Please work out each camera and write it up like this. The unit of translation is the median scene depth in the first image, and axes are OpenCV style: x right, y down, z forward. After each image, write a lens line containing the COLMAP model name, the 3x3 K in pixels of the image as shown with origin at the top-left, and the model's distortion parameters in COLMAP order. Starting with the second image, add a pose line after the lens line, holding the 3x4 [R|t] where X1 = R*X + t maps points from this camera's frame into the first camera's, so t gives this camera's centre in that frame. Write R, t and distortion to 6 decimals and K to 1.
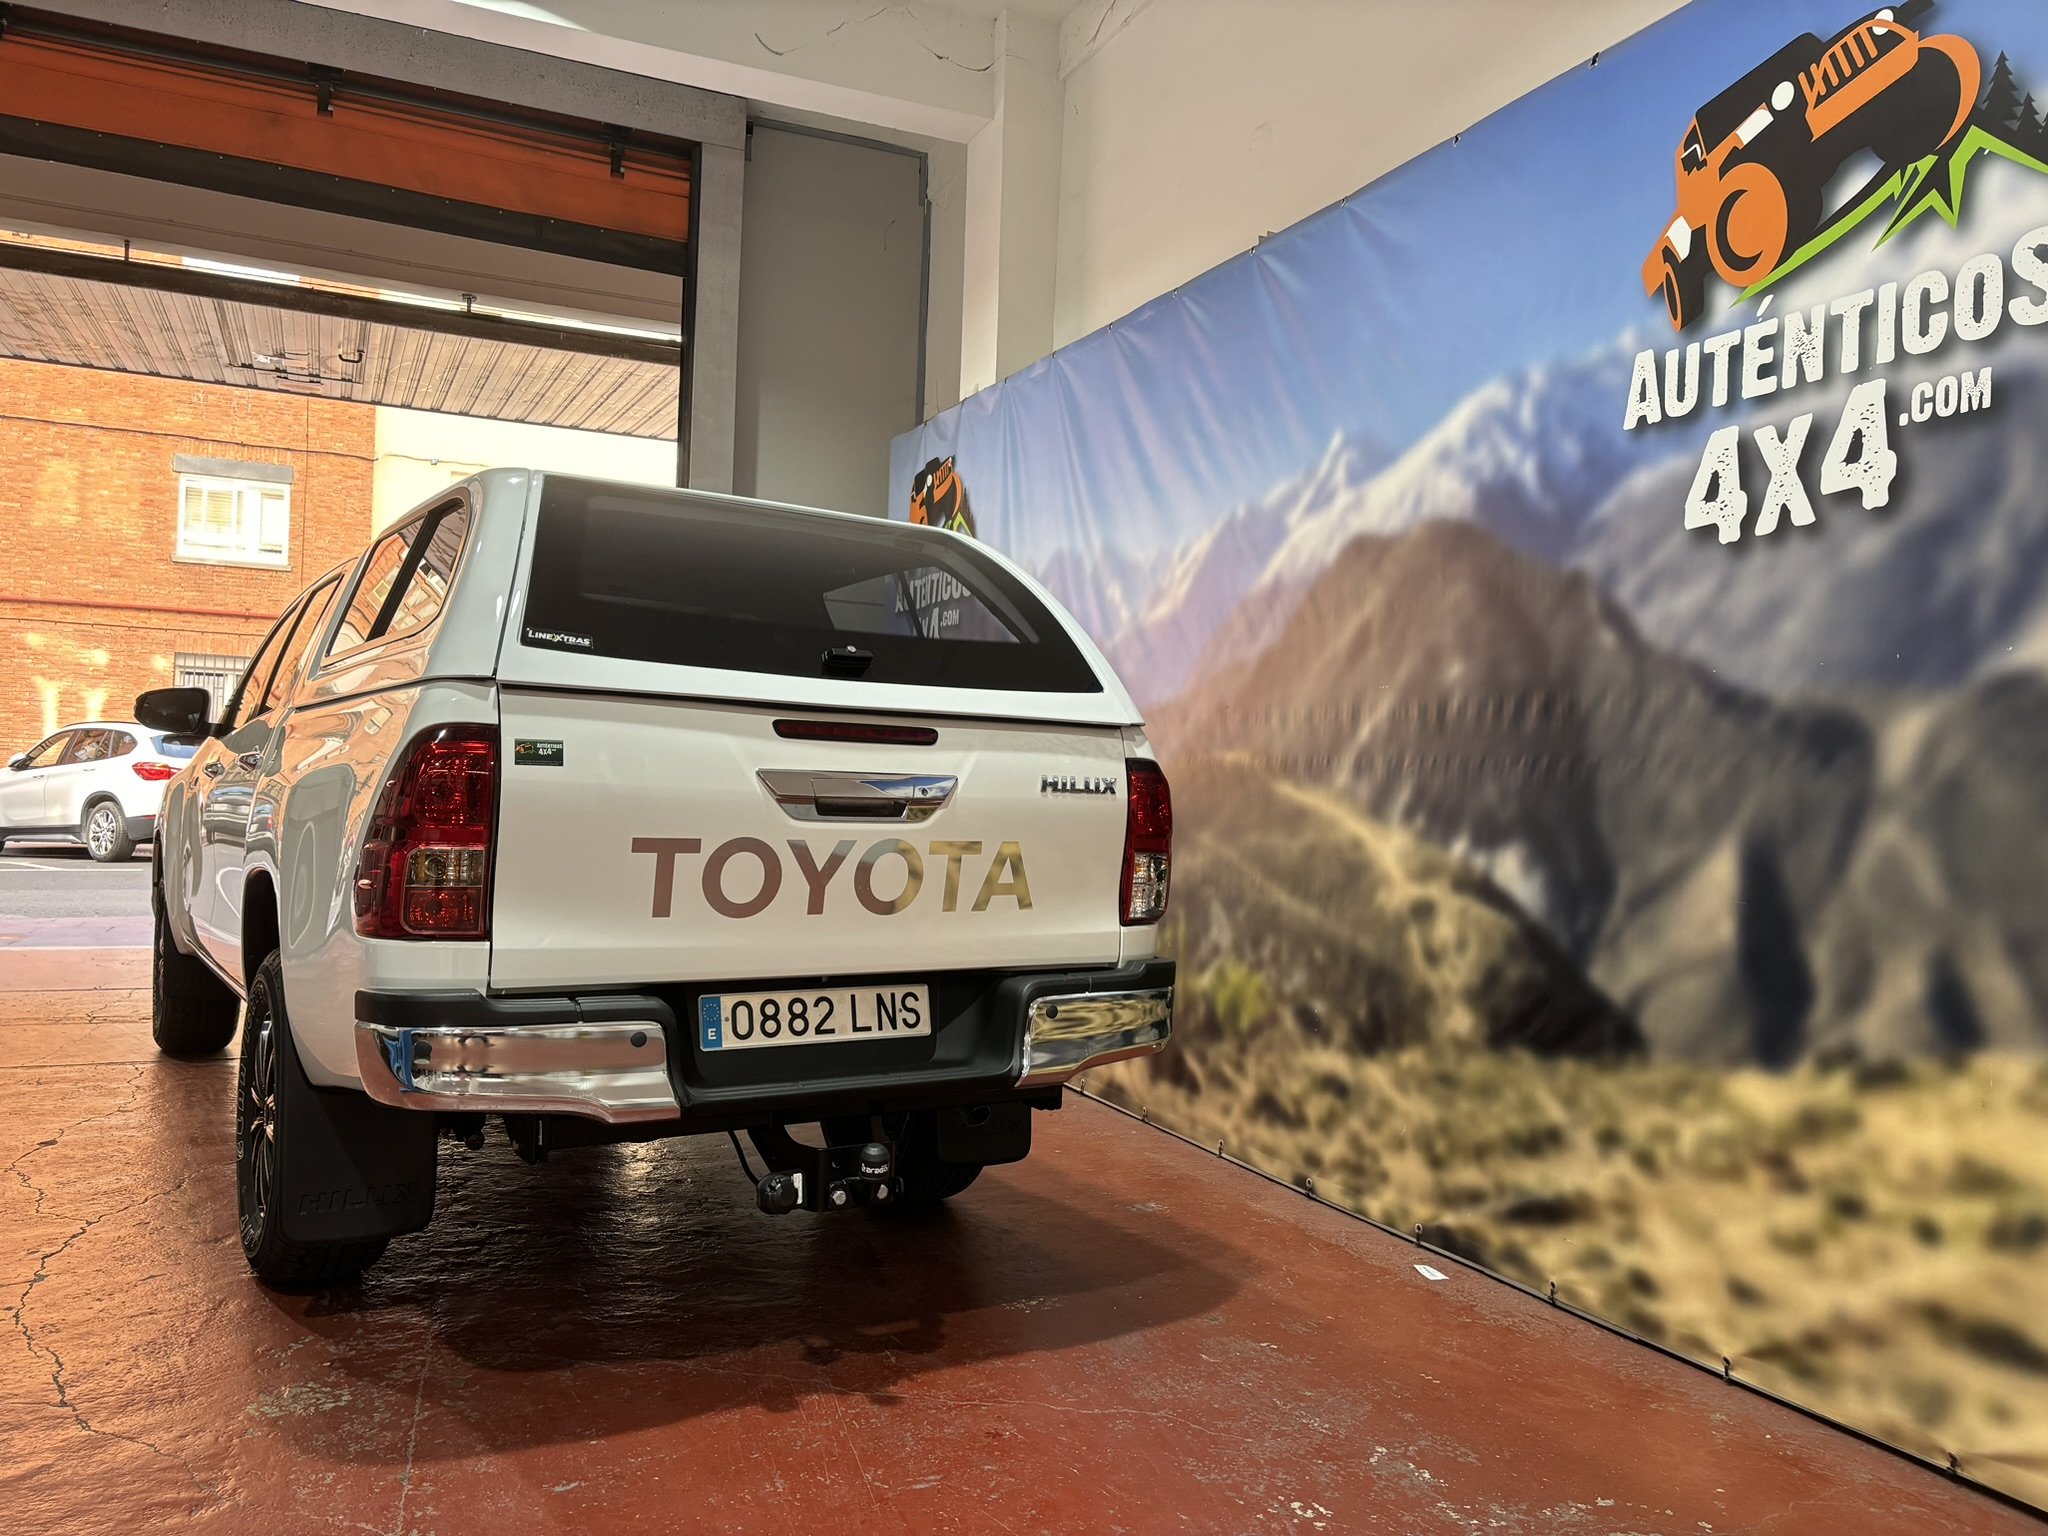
lens RADIAL K [[1532.8, 0, 1034.6], [0, 1532.8, 762.1], [0, 0, 1]] dist [0.046868, -0.056097]
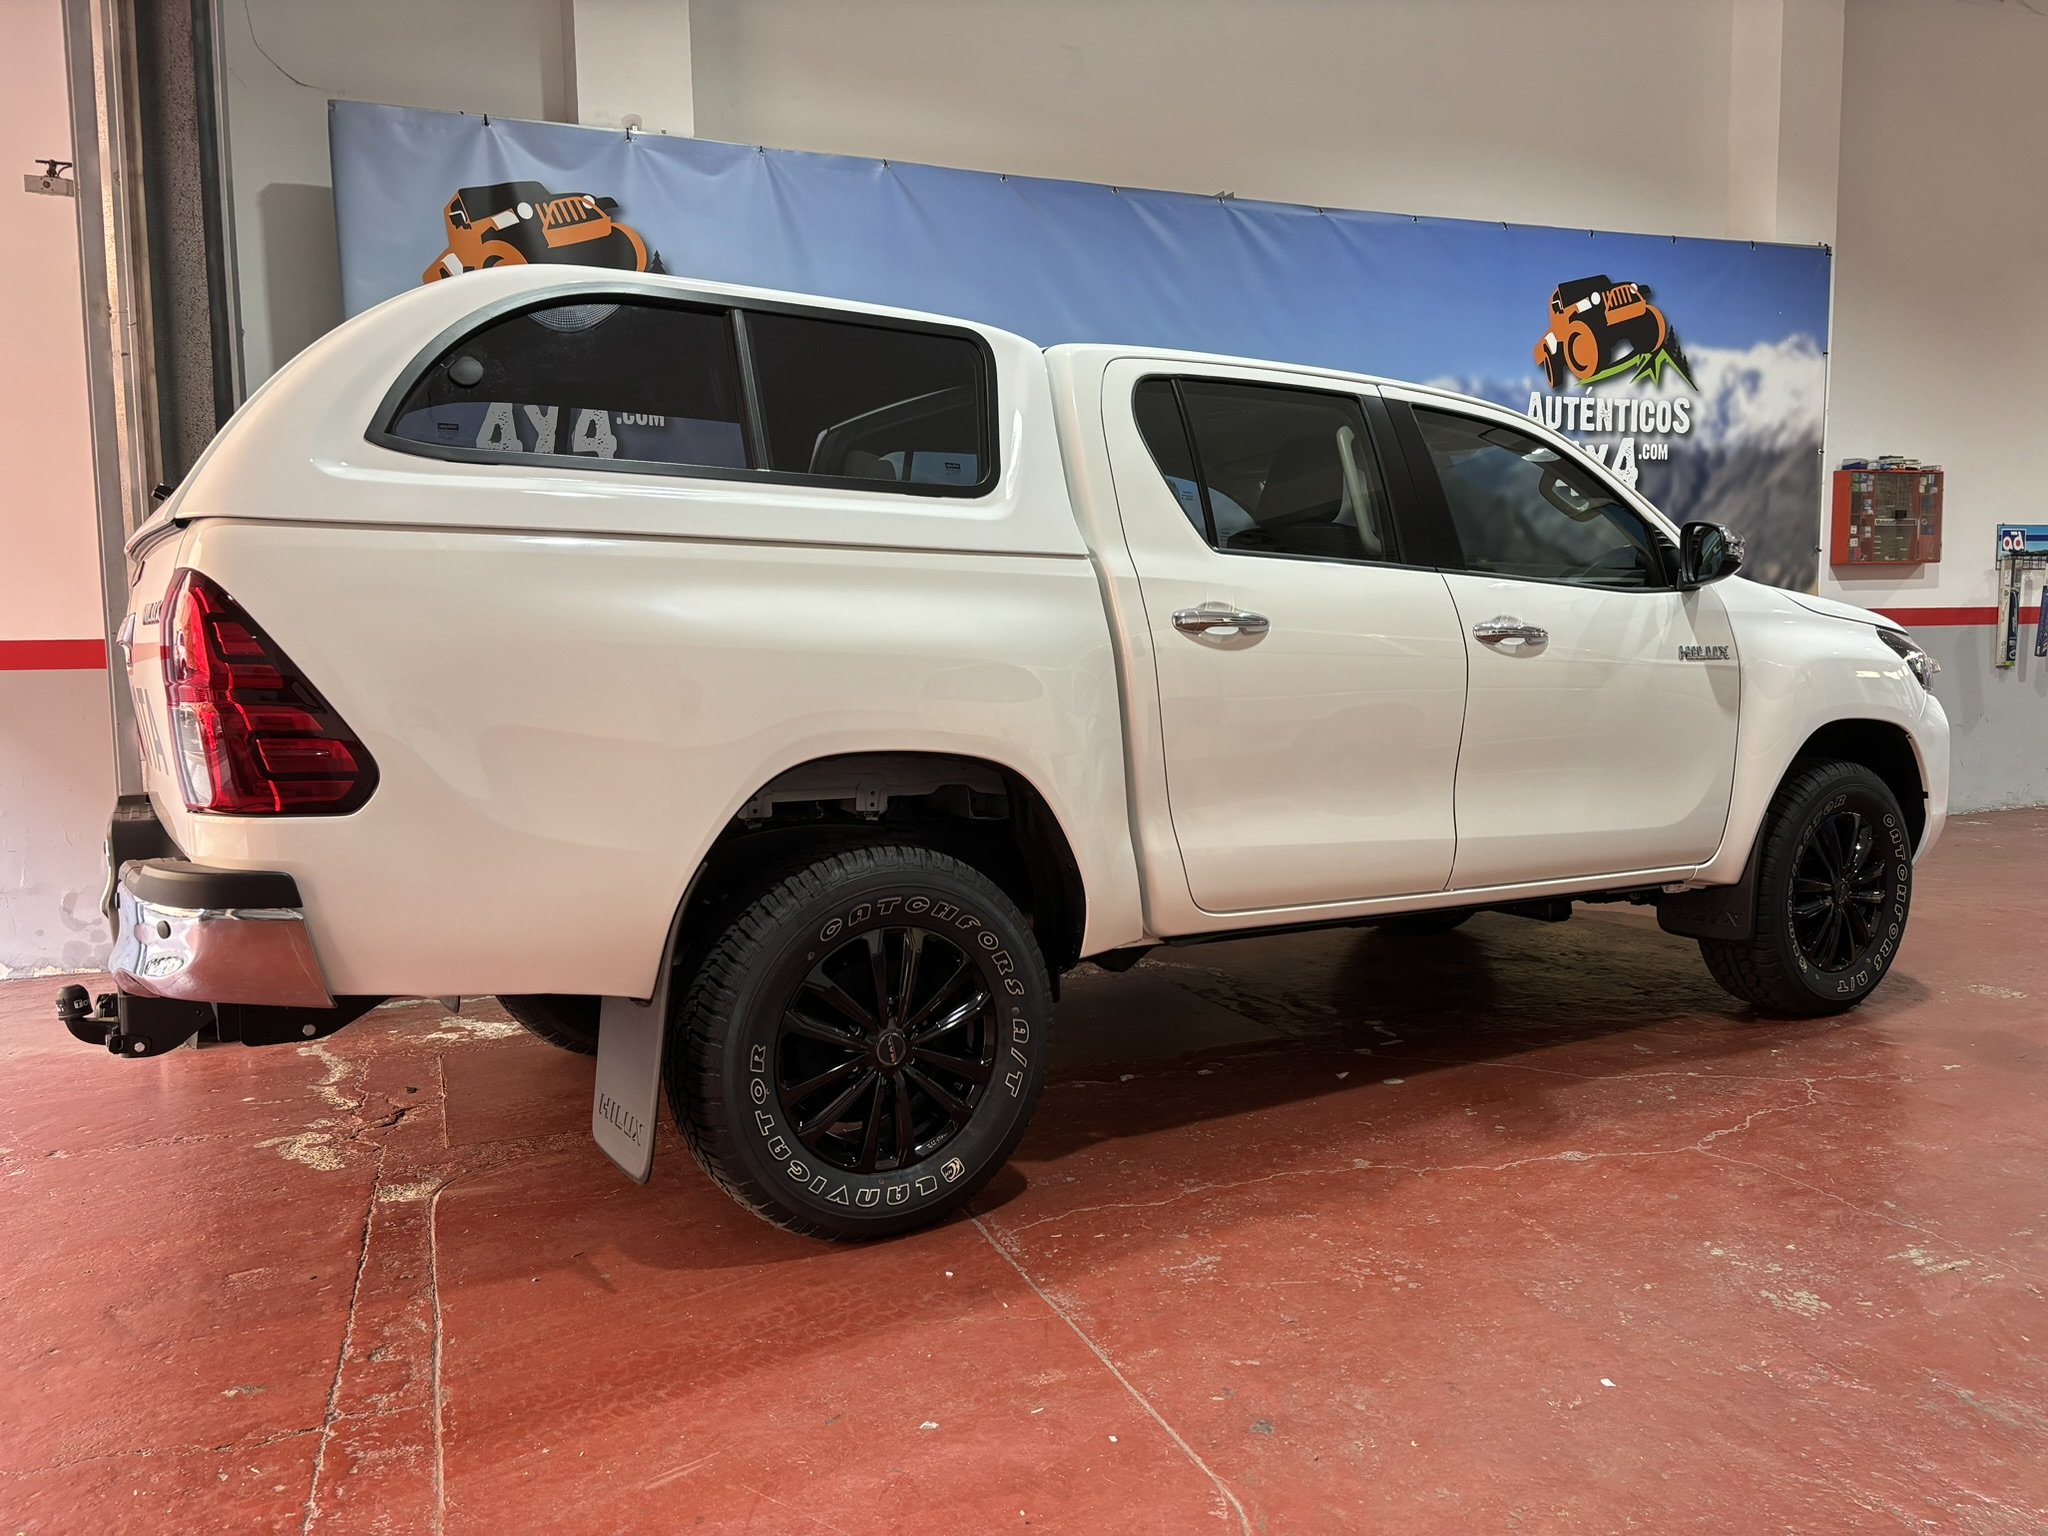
lens RADIAL K [[1532.8, 0, 1026.3], [0, 1532.8, 769.8], [0, 0, 1]] dist [0.046868, -0.056097]
pose [[0.060961, -0.128594, 0.989822, -1.356172], [0.004380, 0.991691, 0.128567, -0.026207], [-0.998131, -0.003503, 0.061018, 1.201907]]
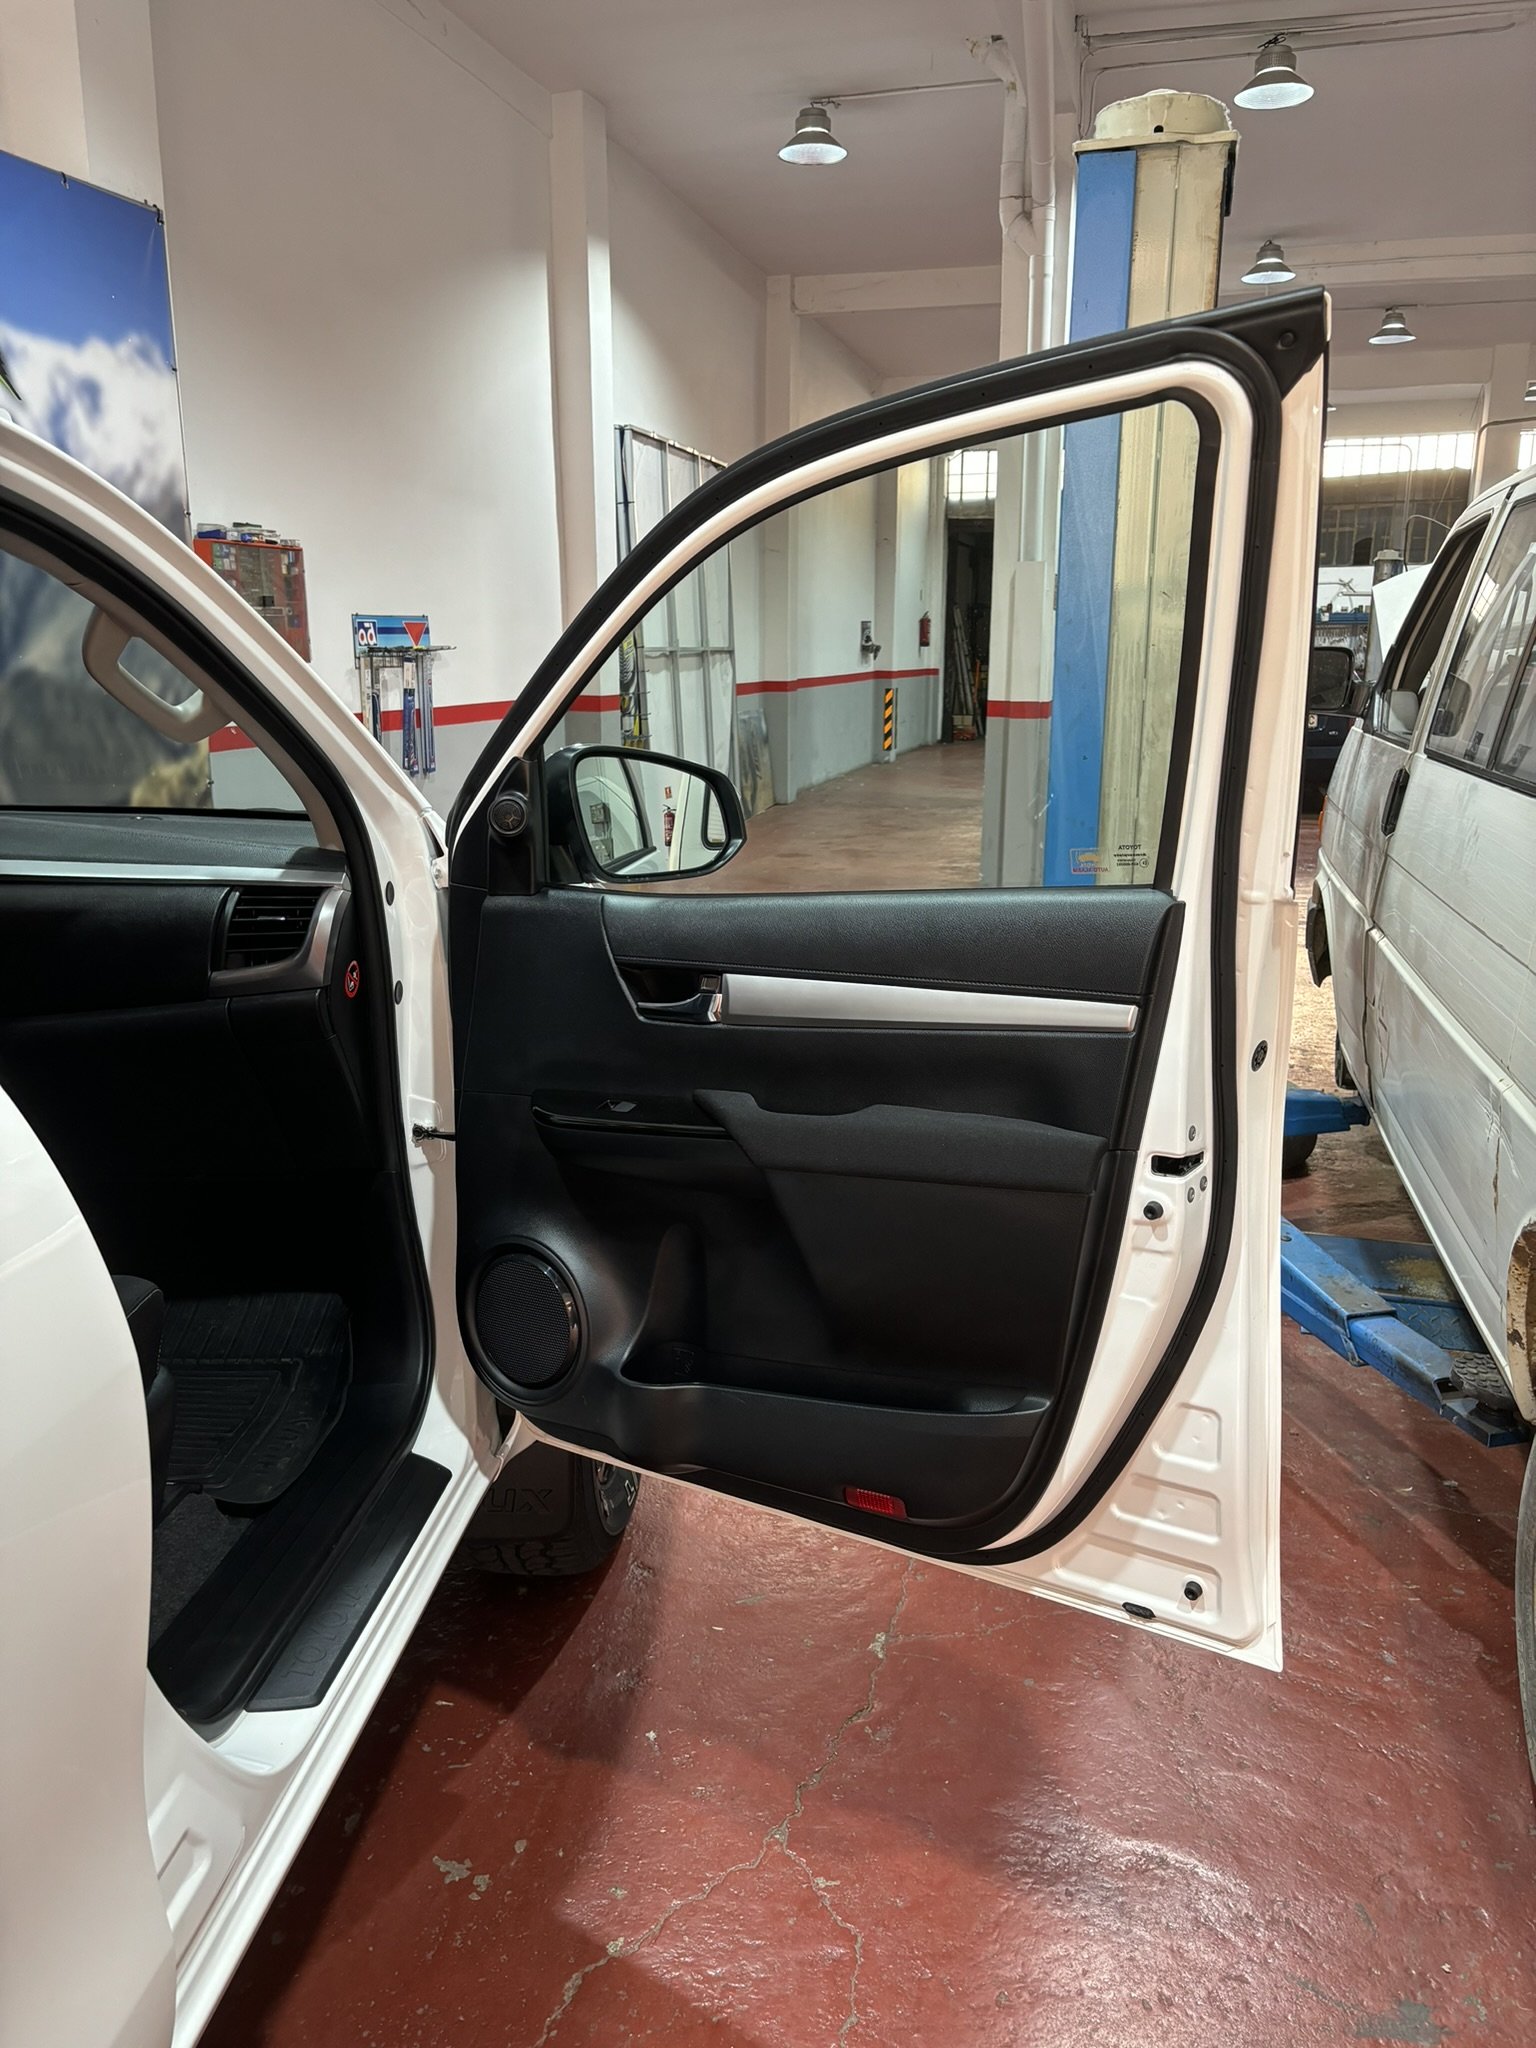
lens RADIAL K [[1532.8, 0, 777.4], [0, 1532.8, 1016.7], [0, 0, 1]] dist [0.046868, -0.056097]
pose [[-0.771637, -0.182792, 0.609232, -0.737331], [-0.033919, 0.968279, 0.247558, -0.084762], [-0.635158, 0.170360, -0.753361, 1.125728]]
